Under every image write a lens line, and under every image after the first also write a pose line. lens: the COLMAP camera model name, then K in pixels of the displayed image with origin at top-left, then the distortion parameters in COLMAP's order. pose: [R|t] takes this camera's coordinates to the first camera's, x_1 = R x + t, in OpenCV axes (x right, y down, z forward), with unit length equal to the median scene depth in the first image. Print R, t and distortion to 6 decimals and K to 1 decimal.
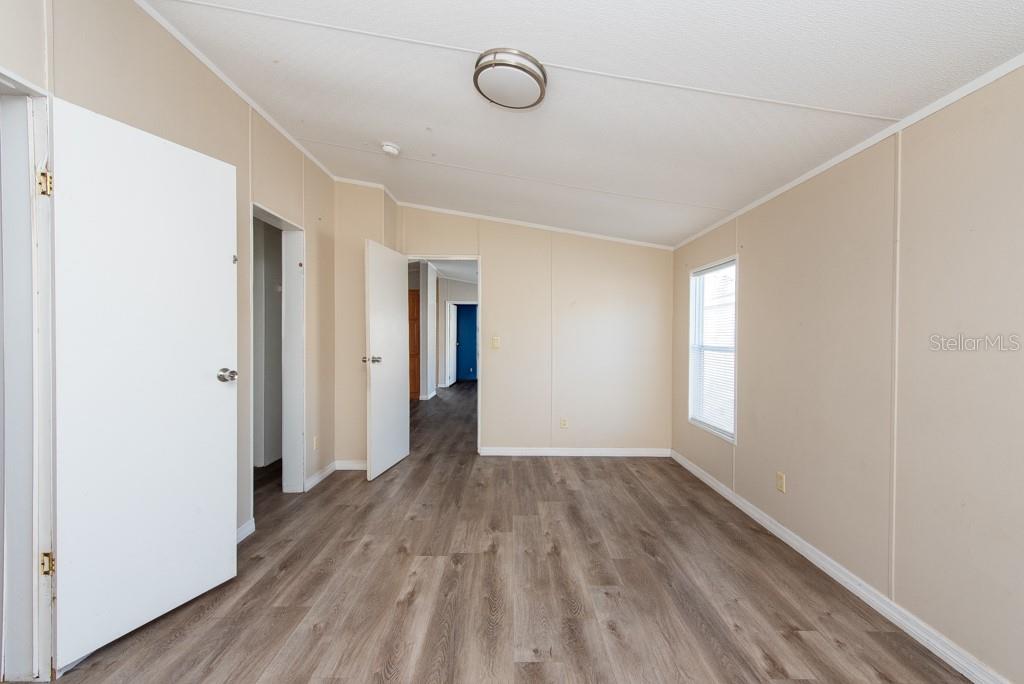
lens RADIAL K [[403.6, 0, 517.9], [0, 403.6, 339.4], [0, 0, 1]] dist [0.014344, -0.002376]
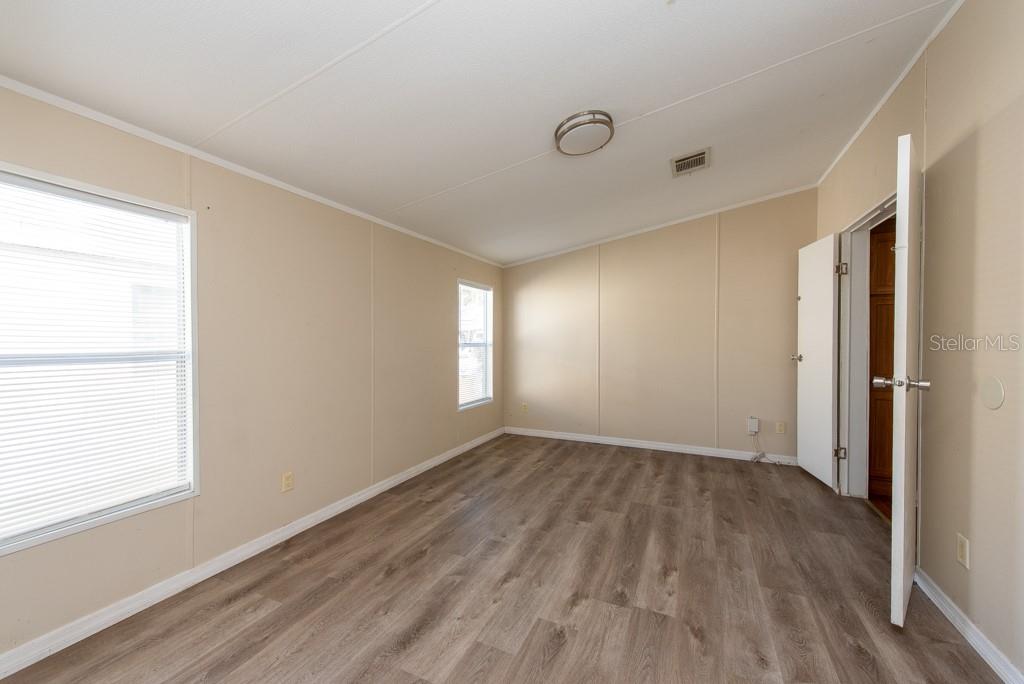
lens RADIAL K [[403.6, 0, 504.3], [0, 403.6, 348.1], [0, 0, 1]] dist [0.014344, -0.002376]
pose [[-0.893966, -0.017789, 0.447781, -0.302216], [-0.004403, 0.999512, 0.030917, -0.012571], [-0.448113, 0.025667, -0.893609, 1.857521]]
